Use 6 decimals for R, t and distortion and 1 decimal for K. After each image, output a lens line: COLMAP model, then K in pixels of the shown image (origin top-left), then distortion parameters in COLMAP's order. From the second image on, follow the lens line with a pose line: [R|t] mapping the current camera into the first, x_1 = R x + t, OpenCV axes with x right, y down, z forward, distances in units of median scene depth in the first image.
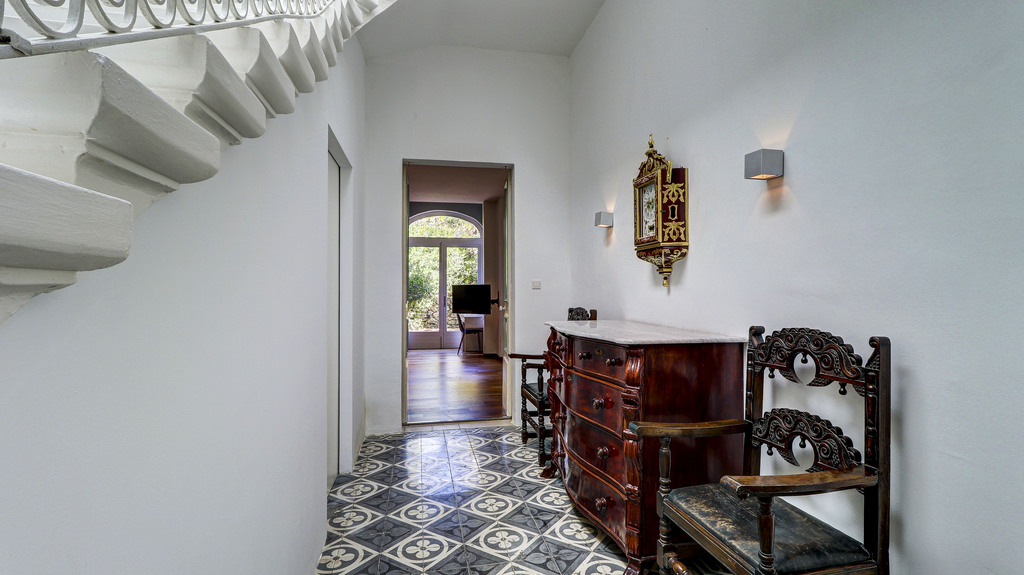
lens RADIAL K [[489.8, 0, 528.9], [0, 489.8, 289.2], [0, 0, 1]] dist [0.000494, -0.000349]
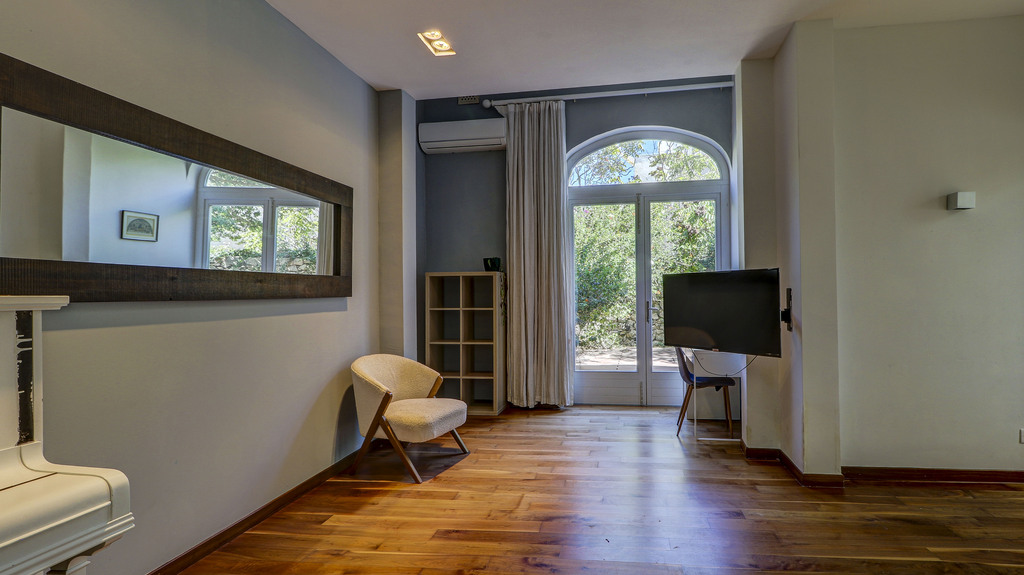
lens RADIAL K [[629.0, 0, 512.0], [0, 629.0, 287.5], [0, 0, 1]] dist [0.000035, -0.000248]
pose [[0.925456, -0.017501, -0.378450, -0.066840], [0.016195, 0.999847, -0.006634, 0.003226], [0.378508, 0.000011, 0.925598, 0.417705]]
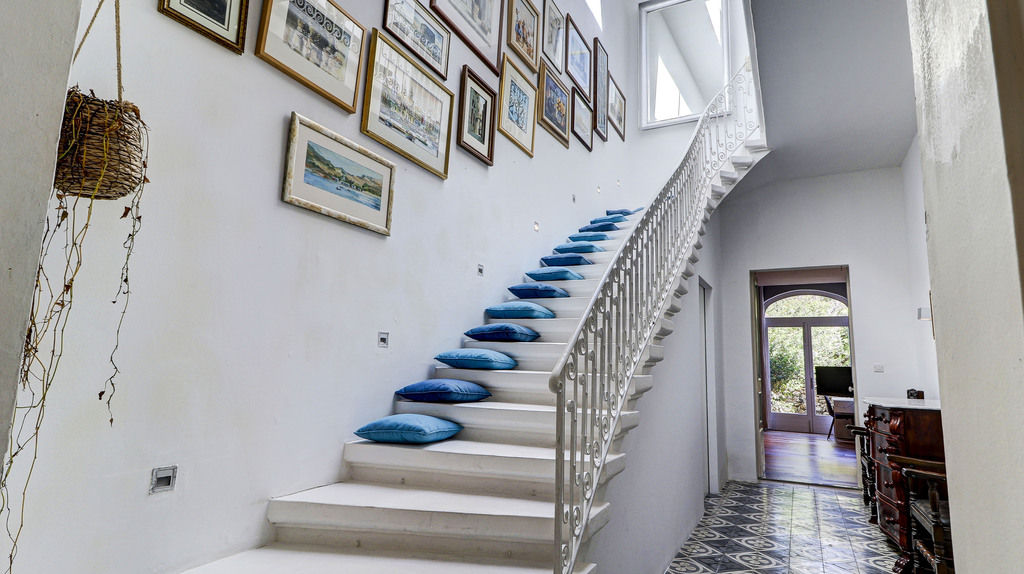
lens RADIAL K [[489.8, 0, 528.9], [0, 489.8, 288.7], [0, 0, 1]] dist [0.000494, -0.000349]
pose [[0.760519, -0.077147, -0.644716, 0.048445], [-0.026446, 0.988413, -0.149470, 0.000088], [0.648777, 0.130725, 0.749667, -0.132308]]
